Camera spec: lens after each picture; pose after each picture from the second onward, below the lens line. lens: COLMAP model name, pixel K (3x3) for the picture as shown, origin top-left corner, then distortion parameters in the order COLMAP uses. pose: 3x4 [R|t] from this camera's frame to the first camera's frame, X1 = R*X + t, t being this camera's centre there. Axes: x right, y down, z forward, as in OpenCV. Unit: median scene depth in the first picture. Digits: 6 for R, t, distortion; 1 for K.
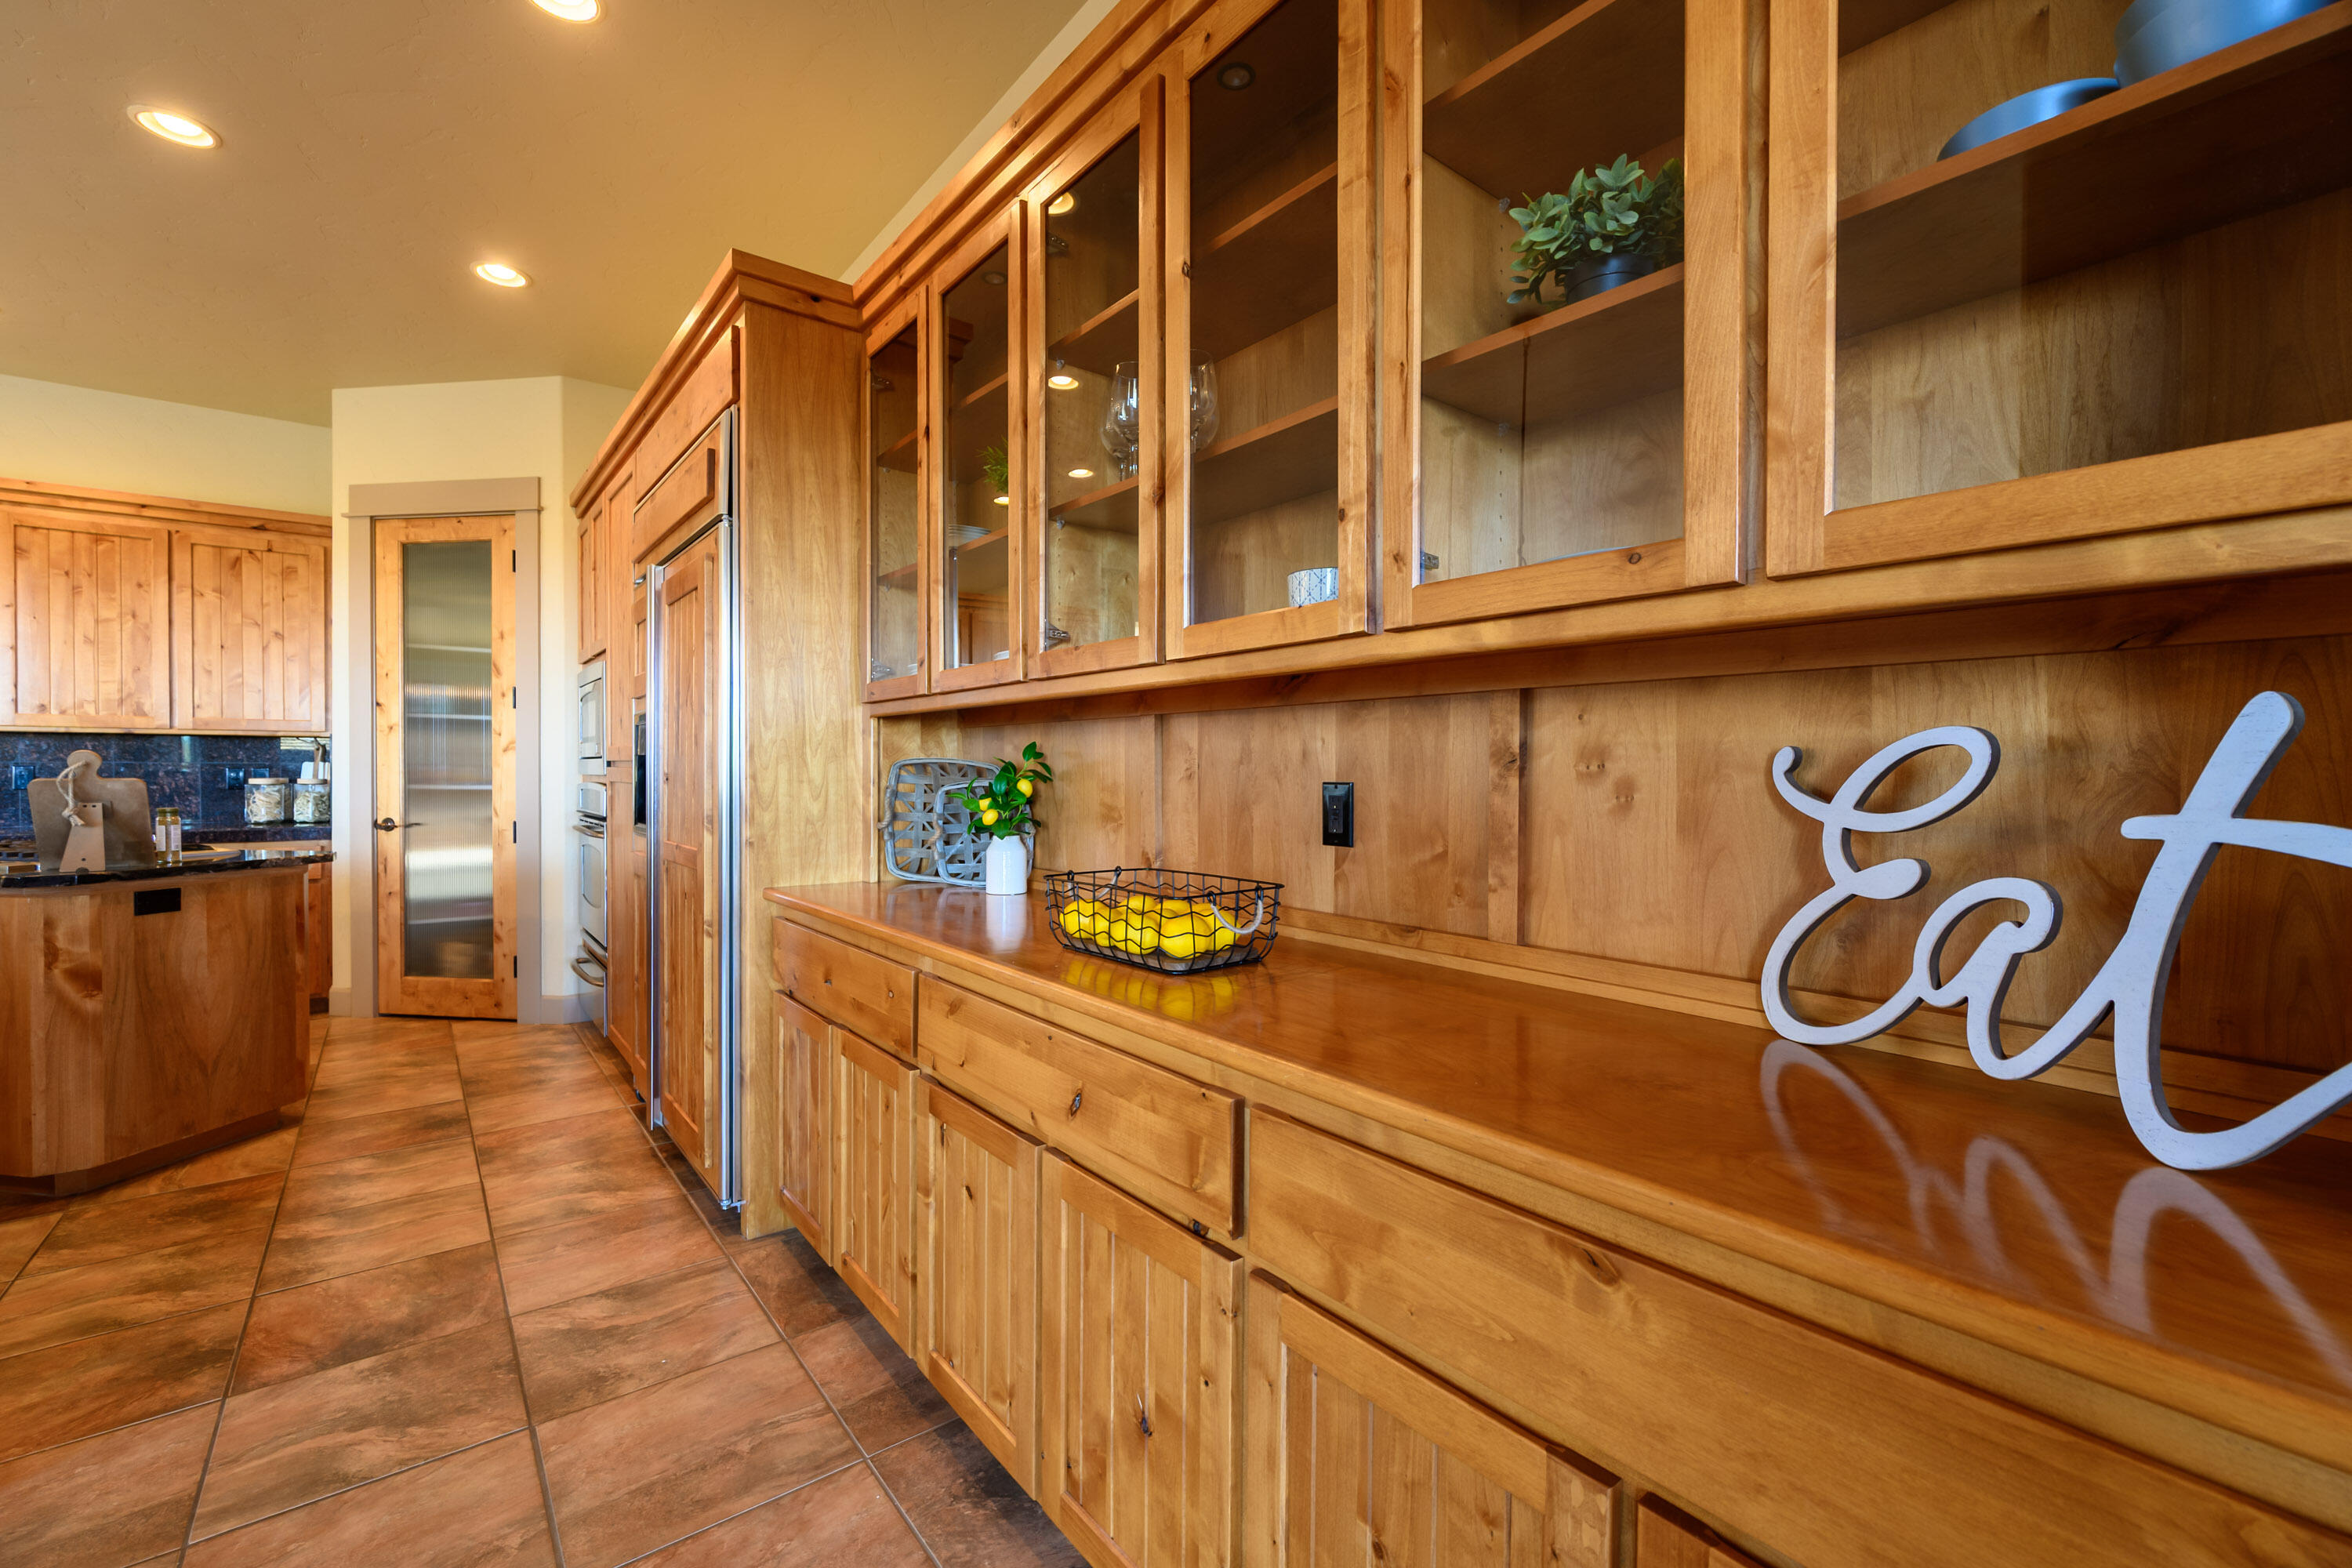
lens RADIAL K [[995.2, 0, 1174.0], [0, 995.2, 780.4], [0, 0, 1]] dist [-0.002011, 0.000355]
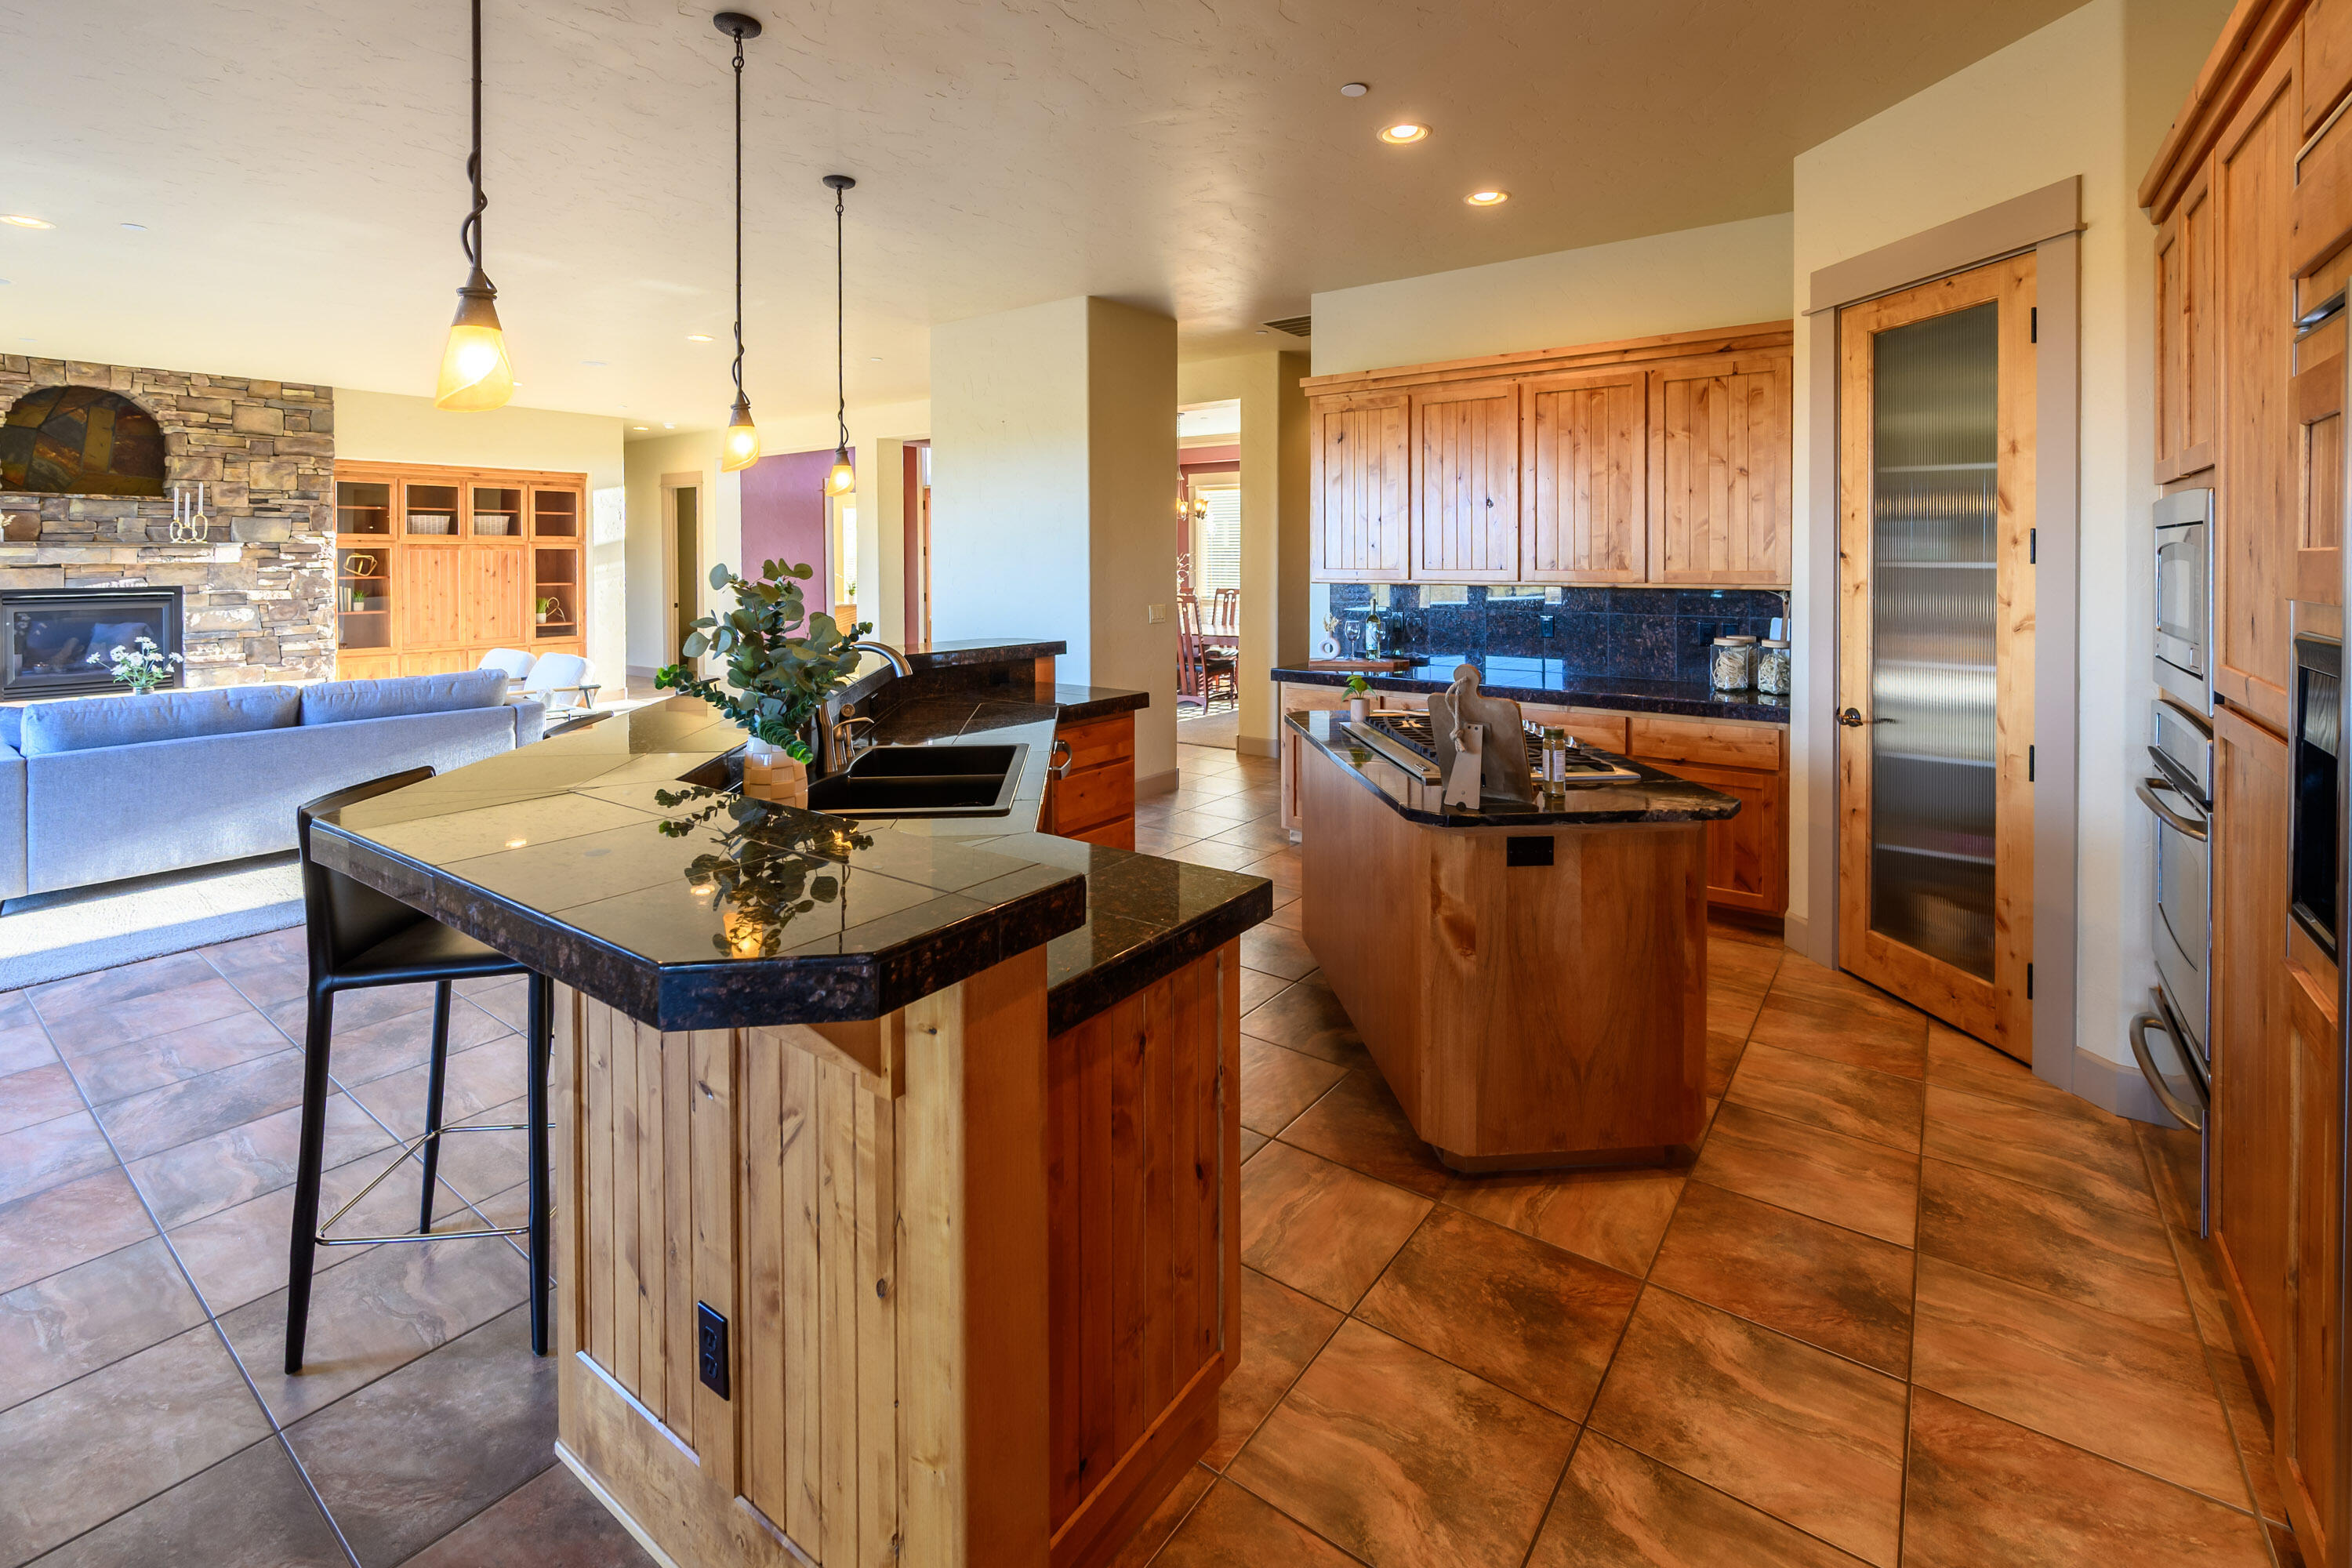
lens RADIAL K [[1060.4, 0, 1149.2], [0, 1060.4, 572.8], [0, 0, 1]] dist [-0.004470, -0.000722]
pose [[0.259885, 0.007074, -0.965614, -0.171264], [-0.005450, 0.999968, 0.005859, -0.067537], [0.965624, 0.003740, 0.259915, 0.298247]]
